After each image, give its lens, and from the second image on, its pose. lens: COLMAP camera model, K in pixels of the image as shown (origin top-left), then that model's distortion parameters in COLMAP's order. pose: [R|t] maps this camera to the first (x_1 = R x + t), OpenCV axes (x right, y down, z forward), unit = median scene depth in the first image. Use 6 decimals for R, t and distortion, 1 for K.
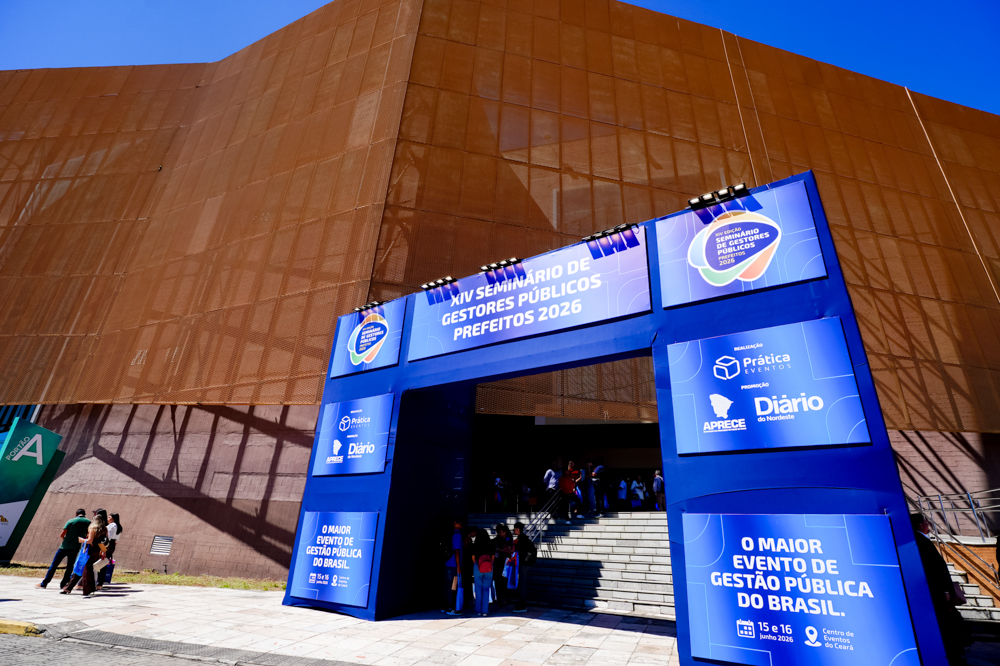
lens RADIAL K [[485.0, 0, 501.4], [0, 485.0, 330.8], [0, 0, 1]] dist [-0.030527, 0.001025]
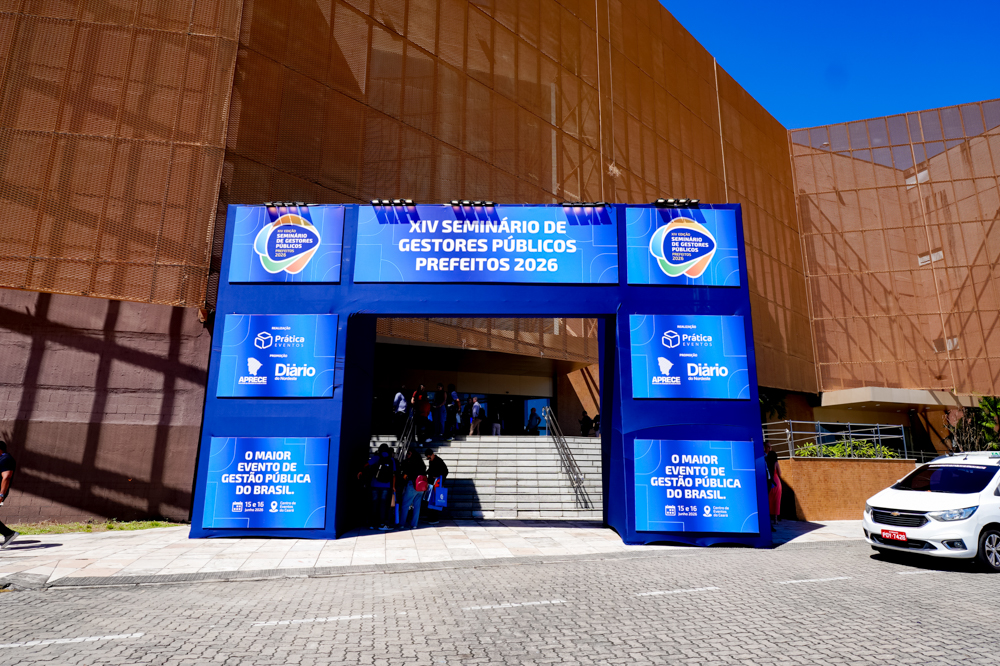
lens RADIAL K [[624.0, 0, 503.0], [0, 624.0, 328.6], [0, 0, 1]] dist [-0.001790, 0.006951]
pose [[0.841644, 0.091121, 0.532290, -0.629008], [-0.192500, 0.971536, 0.138063, -0.075743], [-0.504559, -0.218666, 0.835228, -0.175452]]
